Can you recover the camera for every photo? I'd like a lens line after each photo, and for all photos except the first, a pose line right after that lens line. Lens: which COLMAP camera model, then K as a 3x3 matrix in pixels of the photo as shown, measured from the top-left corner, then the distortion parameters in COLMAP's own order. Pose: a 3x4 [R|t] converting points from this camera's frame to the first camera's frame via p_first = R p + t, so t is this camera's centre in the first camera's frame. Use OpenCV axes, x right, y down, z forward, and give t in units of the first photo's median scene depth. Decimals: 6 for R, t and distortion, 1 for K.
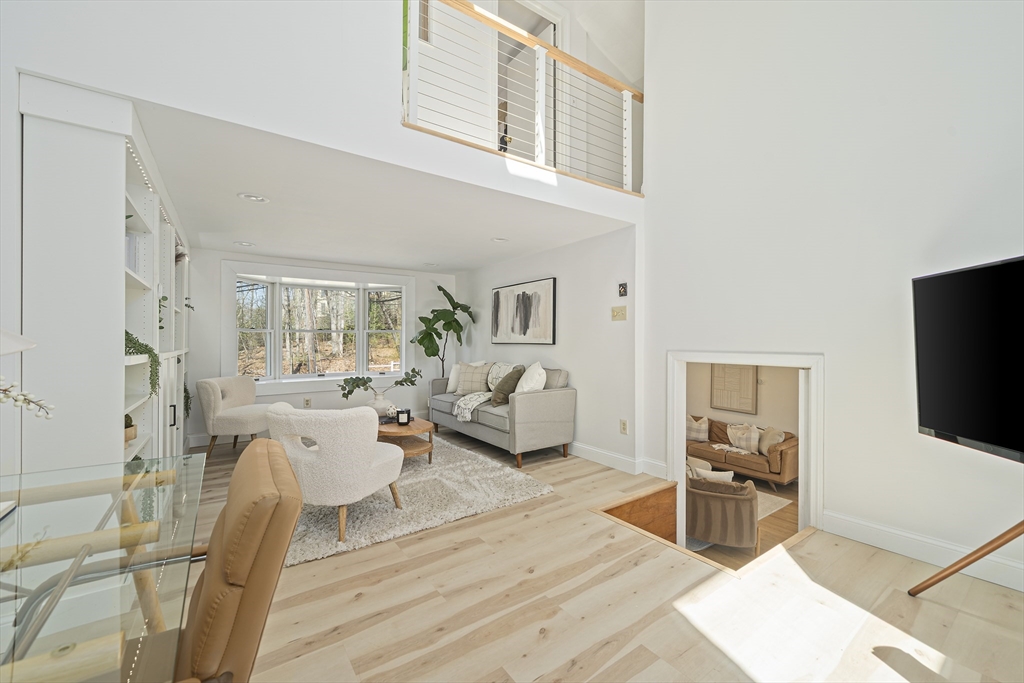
lens RADIAL K [[411.9, 0, 515.2], [0, 411.9, 338.7], [0, 0, 1]] dist [-0.001908, -0.000002]
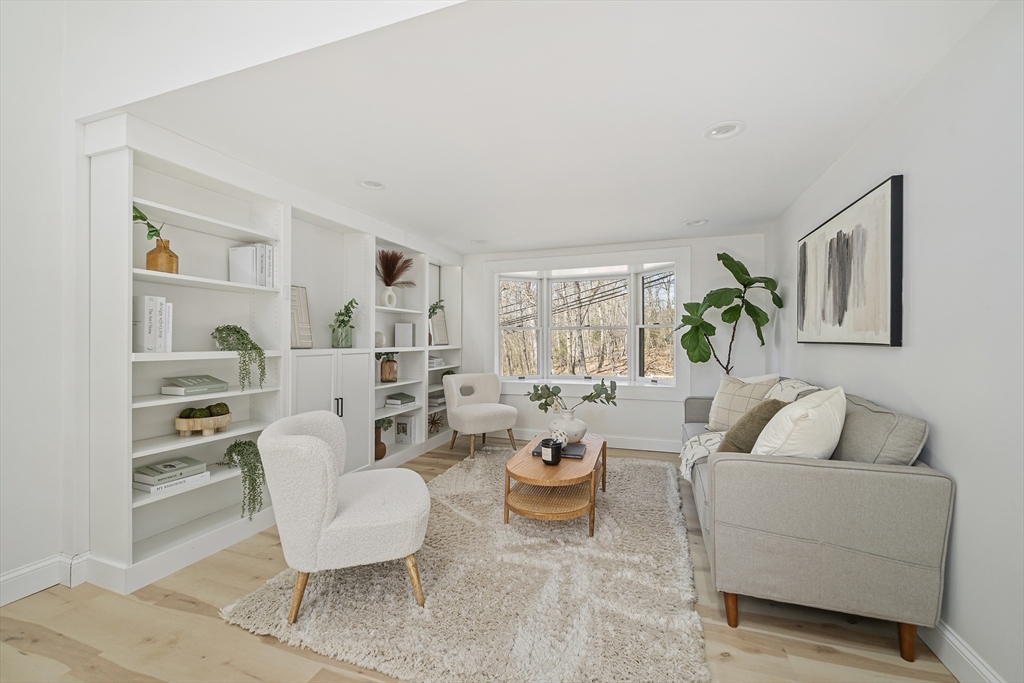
lens RADIAL K [[414.8, 0, 513.3], [0, 414.8, 332.8], [0, 0, 1]] dist [-0.000823, -0.000146]
pose [[0.583009, -0.014313, -0.812339, 0.190696], [0.005752, 0.999892, -0.013490, 0.004577], [0.812445, 0.003192, 0.583029, 0.441304]]
